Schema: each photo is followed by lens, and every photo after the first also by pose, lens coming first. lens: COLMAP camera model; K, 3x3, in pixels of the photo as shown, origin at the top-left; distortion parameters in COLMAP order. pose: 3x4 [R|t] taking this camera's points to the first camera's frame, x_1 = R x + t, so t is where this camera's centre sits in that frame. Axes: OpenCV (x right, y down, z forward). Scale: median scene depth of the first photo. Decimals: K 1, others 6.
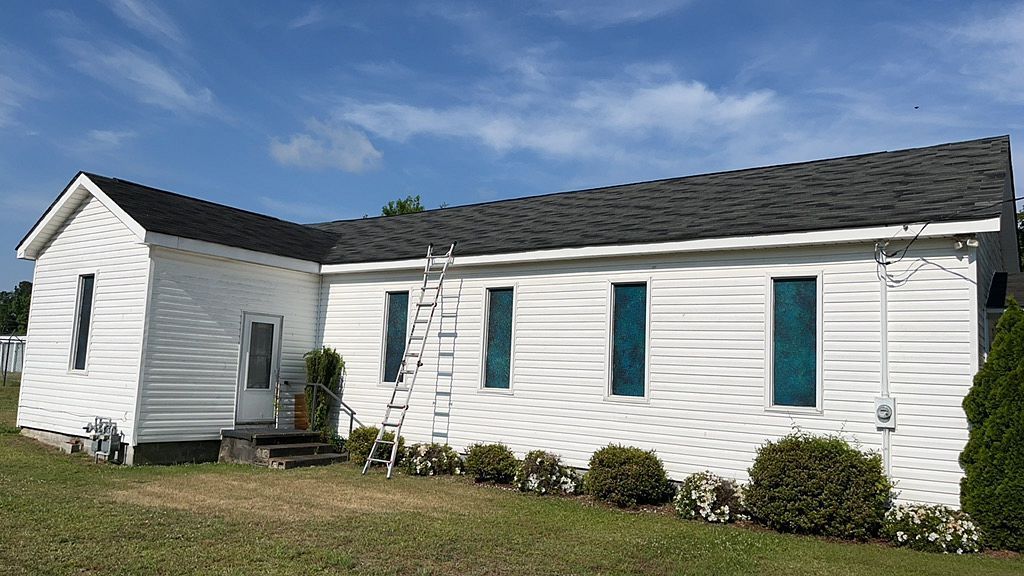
lens RADIAL K [[742.1, 0, 512.0], [0, 742.1, 288.0], [0, 0, 1]] dist [0.047752, -0.000303]
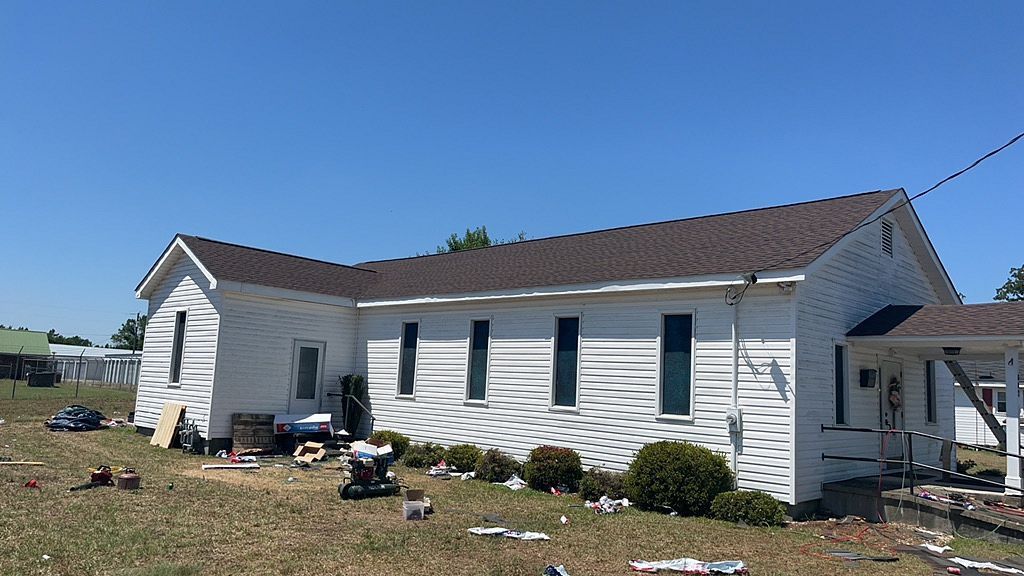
lens RADIAL K [[742.1, 0, 512.0], [0, 742.1, 288.0], [0, 0, 1]] dist [0.047752, -0.000303]
pose [[0.988151, -0.009434, -0.153192, 0.226943], [0.005186, 0.999591, -0.028106, -0.019281], [0.153395, 0.026979, 0.987797, -0.233920]]
